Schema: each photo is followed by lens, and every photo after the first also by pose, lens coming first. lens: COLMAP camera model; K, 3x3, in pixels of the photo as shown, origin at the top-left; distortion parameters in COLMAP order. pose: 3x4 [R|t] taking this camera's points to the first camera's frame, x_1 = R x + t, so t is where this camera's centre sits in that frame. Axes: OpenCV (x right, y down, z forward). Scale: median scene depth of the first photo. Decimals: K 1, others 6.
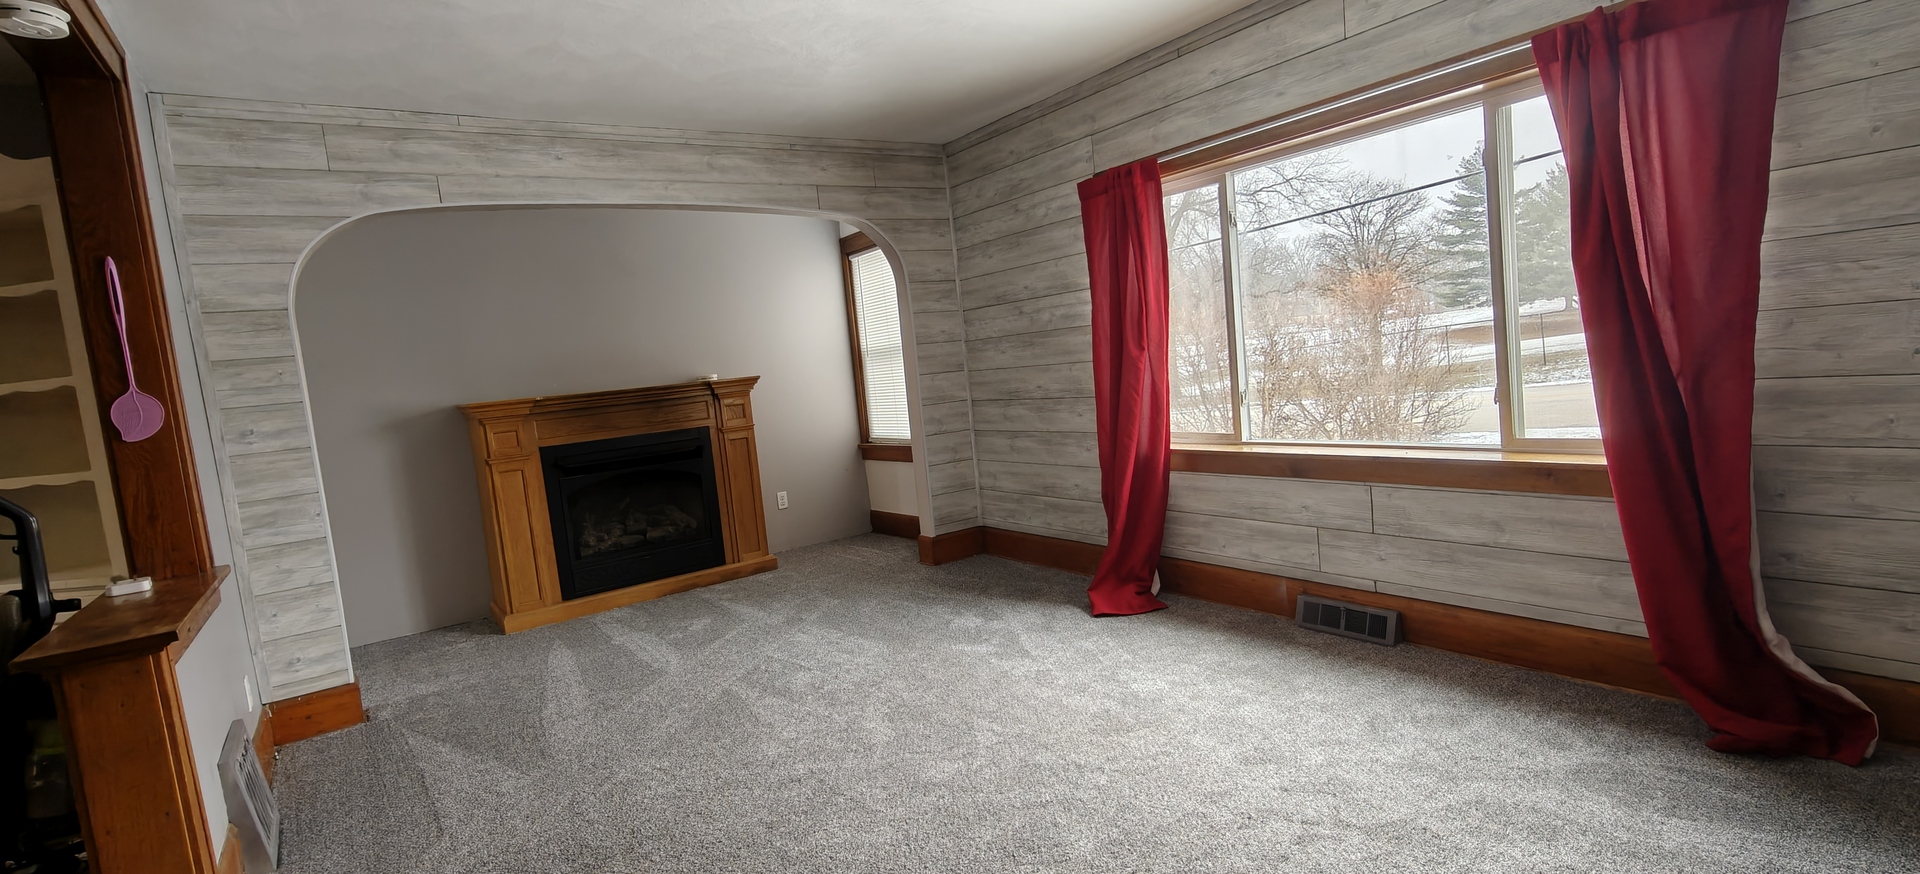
lens RADIAL K [[871.3, 0, 960.0], [0, 871.3, 437.0], [0, 0, 1]] dist [0.005535, 0.000247]
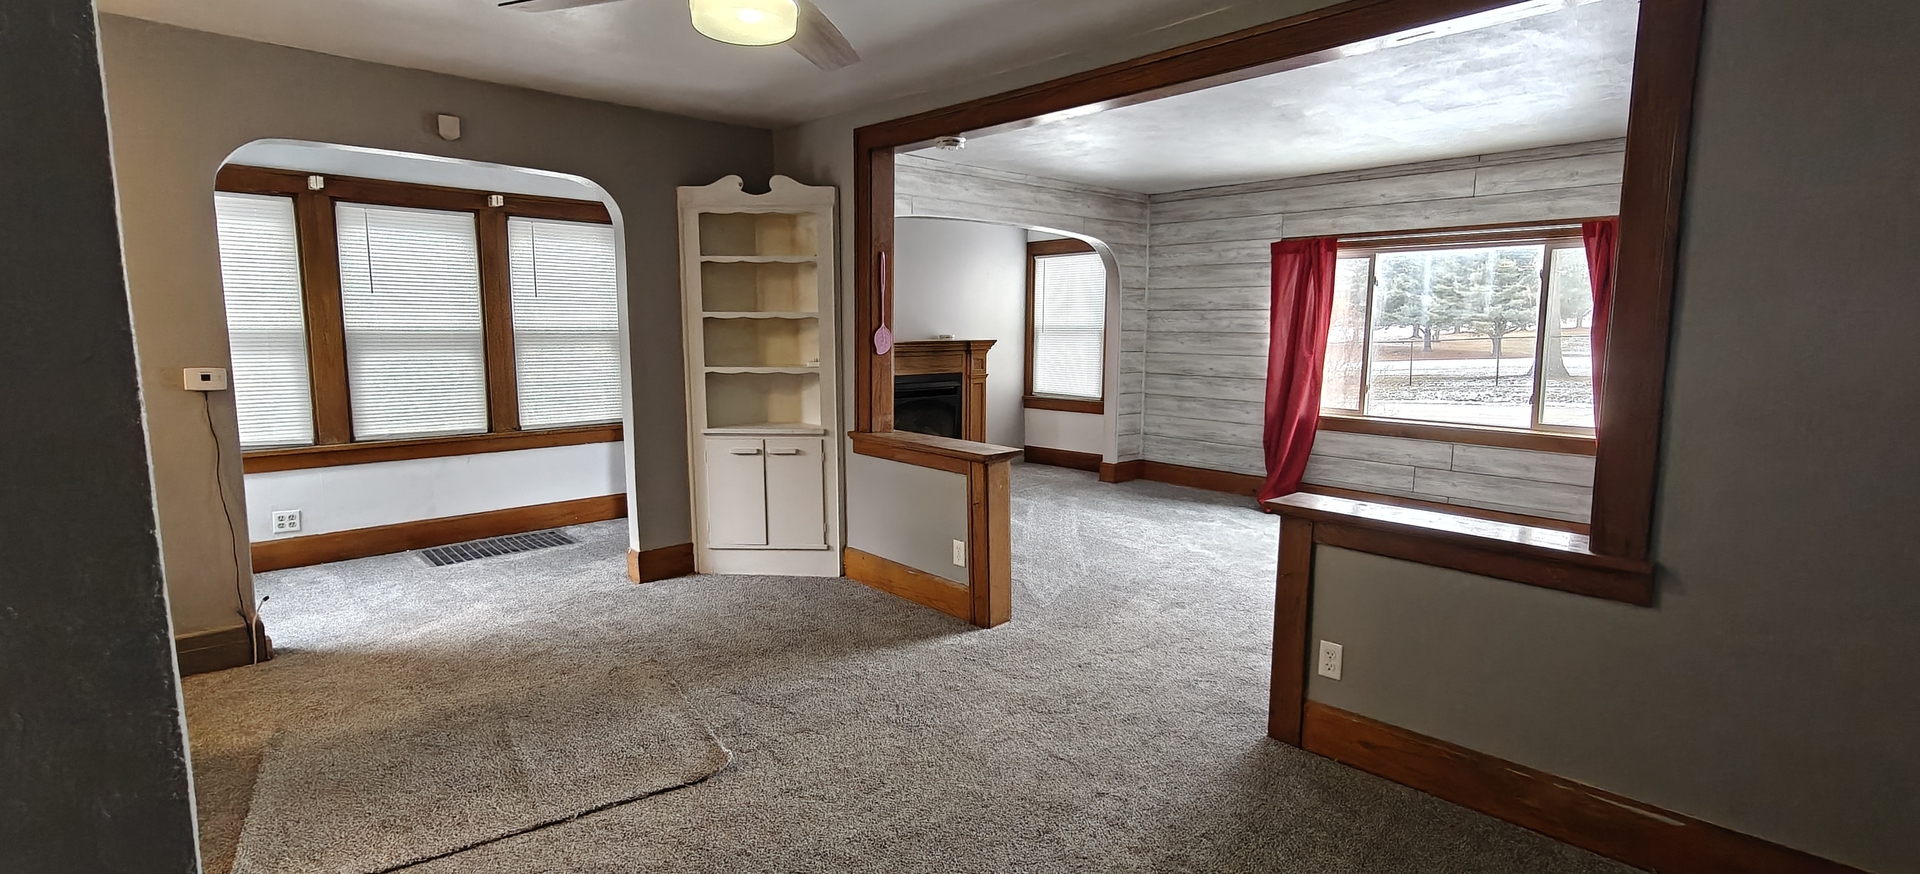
lens RADIAL K [[871.3, 0, 960.0], [0, 871.3, 437.0], [0, 0, 1]] dist [0.005535, 0.000247]
pose [[0.985091, 0.086915, 0.148462, -0.575361], [-0.091965, 0.995383, 0.027485, 0.061437], [-0.145388, -0.040729, 0.988536, -0.453338]]
